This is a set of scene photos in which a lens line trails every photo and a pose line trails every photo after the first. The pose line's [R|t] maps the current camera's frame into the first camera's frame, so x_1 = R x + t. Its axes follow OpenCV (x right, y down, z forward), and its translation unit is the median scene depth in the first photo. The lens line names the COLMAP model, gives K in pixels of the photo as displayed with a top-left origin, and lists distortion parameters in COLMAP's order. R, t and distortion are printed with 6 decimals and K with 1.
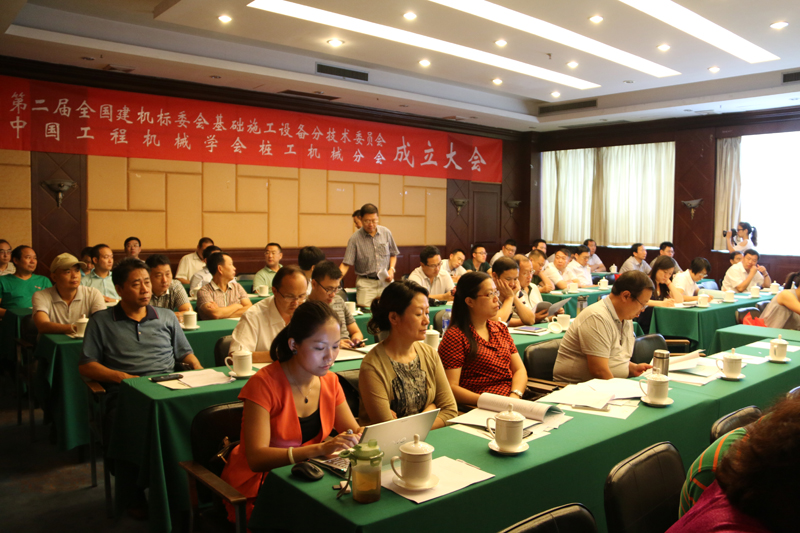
lens RADIAL K [[659.6, 0, 400.0], [0, 659.6, 266.5], [0, 0, 1]] dist [-0.161341, 0.122708]
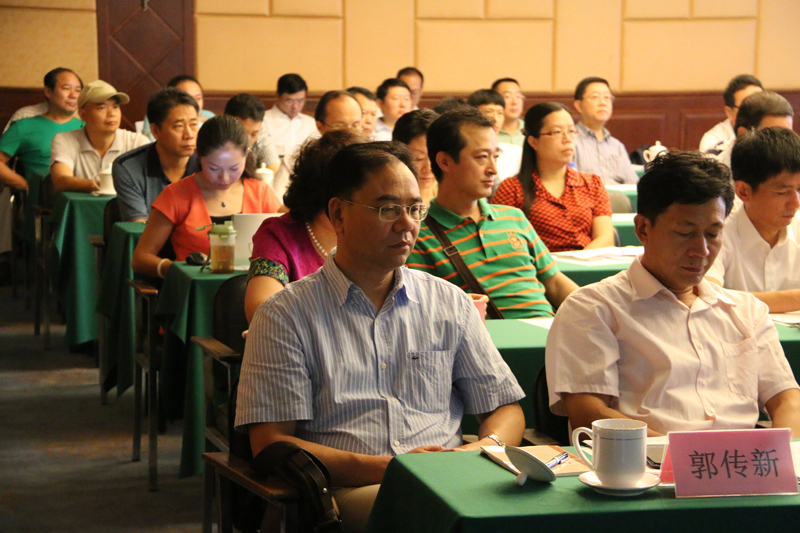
lens RADIAL K [[1893.2, 0, 400.0], [0, 1893.2, 266.5], [0, 0, 1]] dist [0.002746, 7.378109]
pose [[0.911627, 0.043342, -0.408727, 0.637796], [-0.022497, 0.998196, 0.055674, 0.057718], [0.410402, -0.041559, 0.910957, -0.773896]]
